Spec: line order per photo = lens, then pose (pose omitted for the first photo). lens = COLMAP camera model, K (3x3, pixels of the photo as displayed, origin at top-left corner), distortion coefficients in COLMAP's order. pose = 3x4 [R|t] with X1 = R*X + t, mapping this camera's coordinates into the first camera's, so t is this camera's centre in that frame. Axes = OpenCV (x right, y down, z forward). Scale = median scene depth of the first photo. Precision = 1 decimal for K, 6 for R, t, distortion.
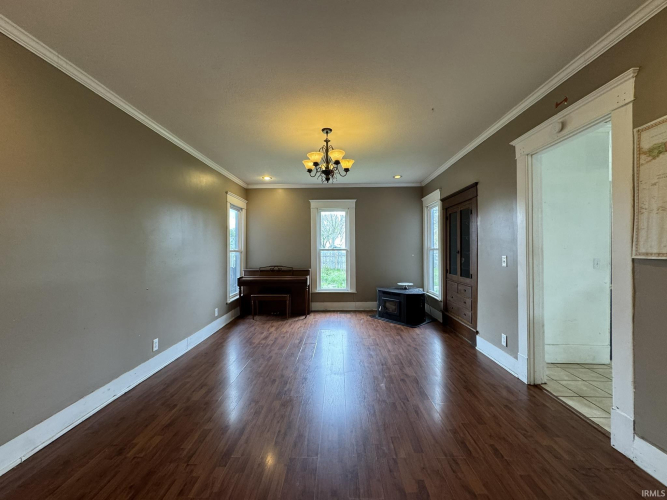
lens RADIAL K [[265.7, 0, 334.2], [0, 265.7, 249.7], [0, 0, 1]] dist [0.001065, 0.000178]
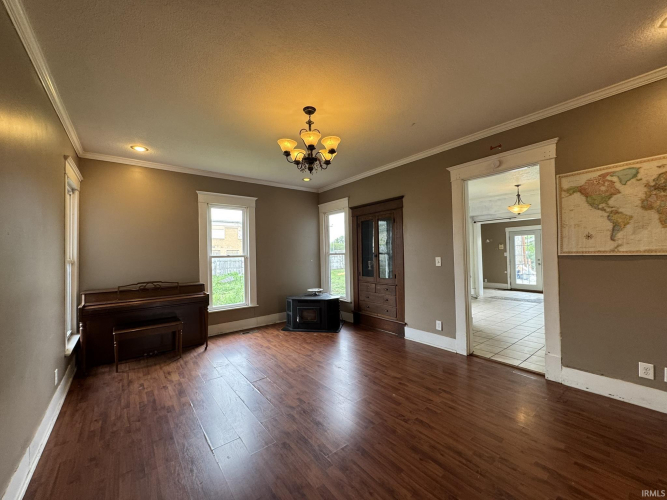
lens RADIAL K [[265.7, 0, 333.4], [0, 265.7, 248.9], [0, 0, 1]] dist [0.001065, 0.000178]
pose [[0.774707, -0.000493, 0.632320, -0.326521], [0.018447, 0.999592, -0.021823, 0.001253], [-0.632051, 0.028571, 0.774400, 0.214808]]
